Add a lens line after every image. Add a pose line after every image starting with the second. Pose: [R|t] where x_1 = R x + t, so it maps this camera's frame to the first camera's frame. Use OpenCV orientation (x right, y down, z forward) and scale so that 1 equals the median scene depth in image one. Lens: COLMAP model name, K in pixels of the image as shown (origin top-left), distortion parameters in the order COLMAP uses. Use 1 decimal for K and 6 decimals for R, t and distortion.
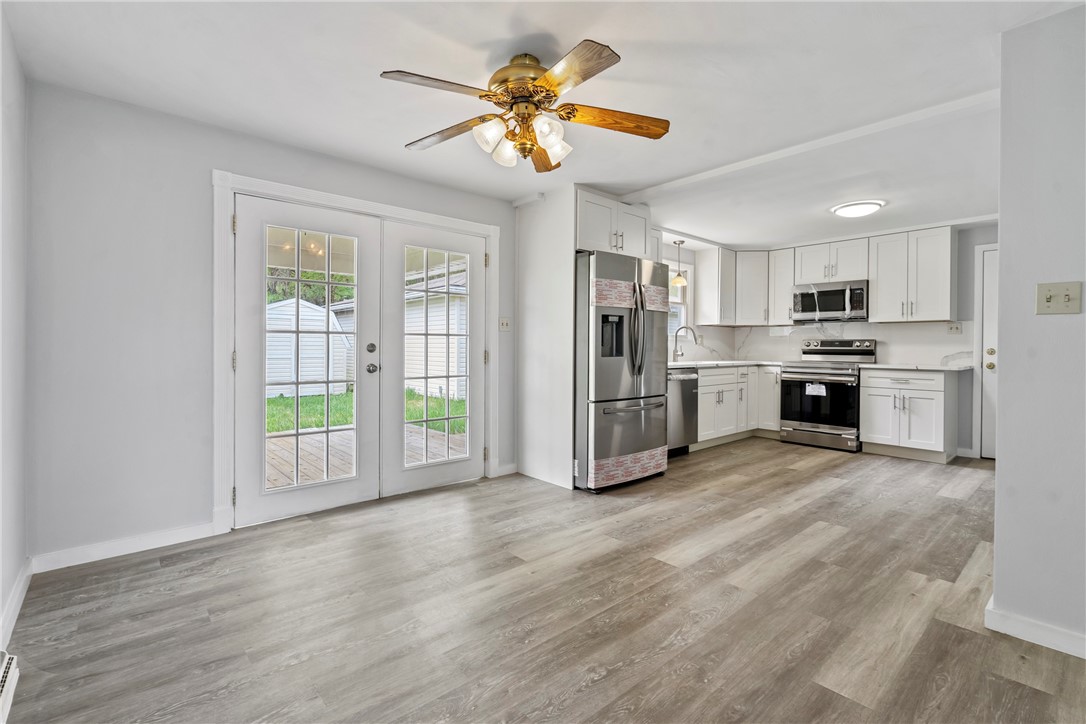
lens RADIAL K [[490.9, 0, 540.5], [0, 490.9, 349.9], [0, 0, 1]] dist [-0.007142, 0.003231]
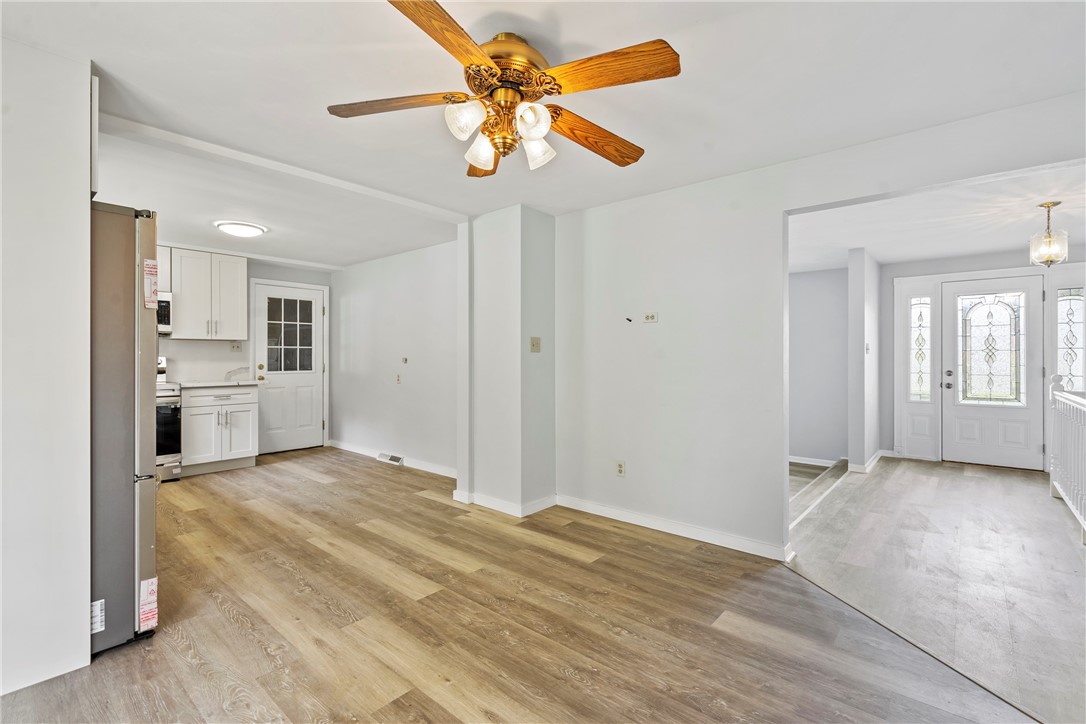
lens RADIAL K [[490.9, 0, 542.6], [0, 490.9, 357.3], [0, 0, 1]] dist [-0.007142, 0.003231]
pose [[-0.139466, -0.006832, 0.990203, -0.499585], [0.006812, 0.999946, 0.007859, -0.032489], [-0.990203, 0.007841, -0.139411, 0.609389]]
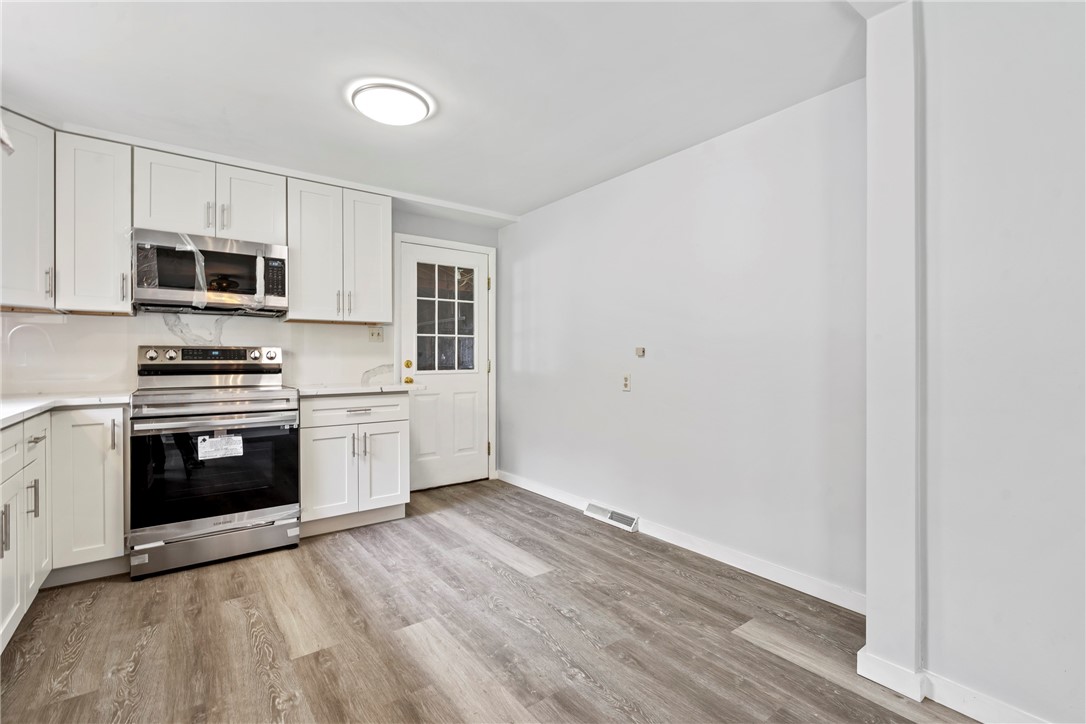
lens RADIAL K [[490.9, 0, 541.6], [0, 490.9, 359.8], [0, 0, 1]] dist [-0.007142, 0.003231]
pose [[0.073177, -0.009108, 0.997277, 0.134372], [0.011233, 0.999902, 0.008308, -0.010349], [-0.997256, 0.010594, 0.073272, 0.917048]]
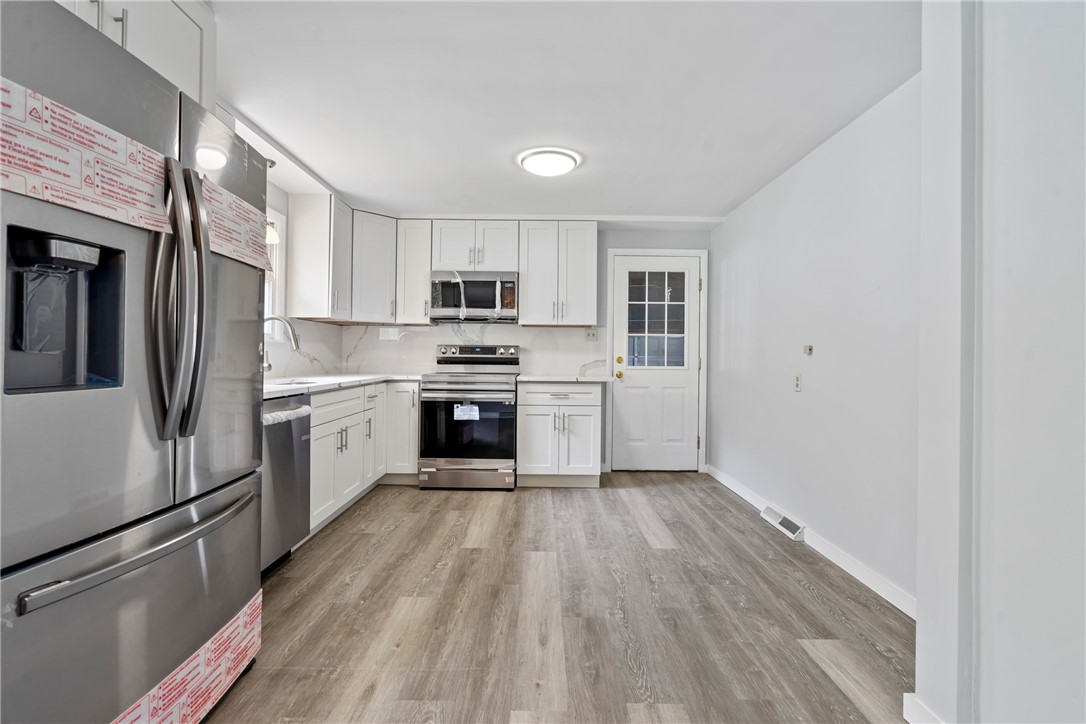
lens RADIAL K [[490.9, 0, 540.8], [0, 490.9, 354.6], [0, 0, 1]] dist [-0.007142, 0.003231]
pose [[0.657989, 0.002972, 0.753022, 0.113328], [-0.000297, 0.999993, -0.003688, -0.004428], [-0.753027, 0.002203, 0.657985, 0.616153]]
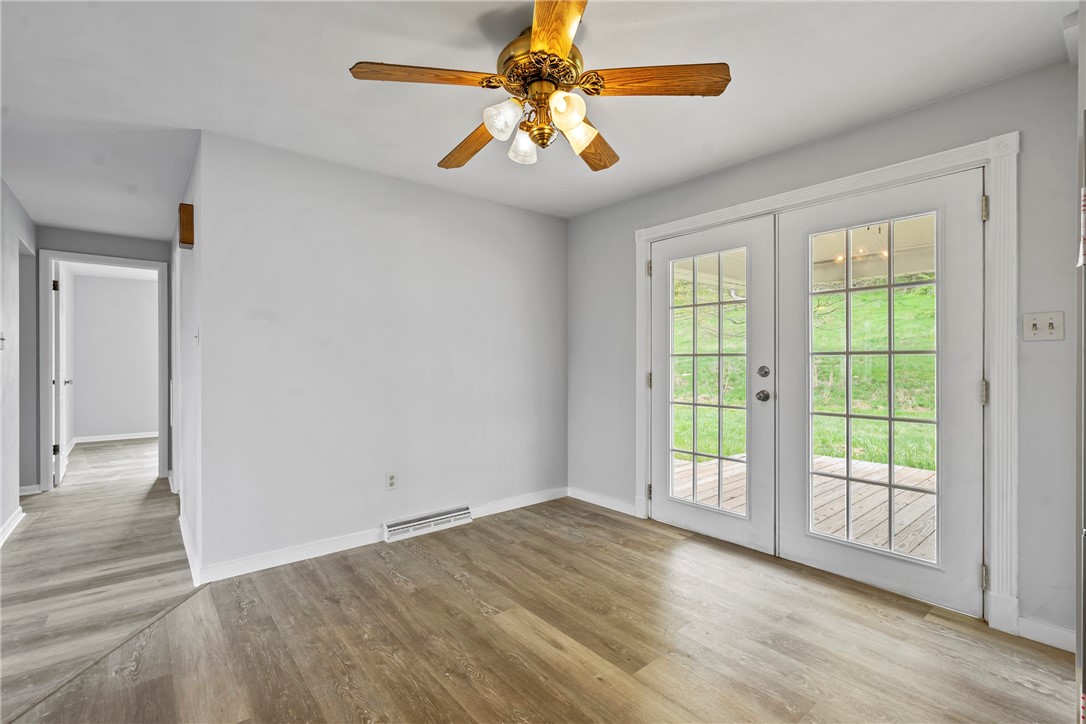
lens RADIAL K [[490.9, 0, 545.1], [0, 490.9, 362.1], [0, 0, 1]] dist [-0.007142, 0.003231]
pose [[-0.023865, -0.002763, -0.999711, 0.463209], [-0.008247, 0.999963, -0.002567, -0.013575], [0.999681, 0.008184, -0.023887, 0.593288]]
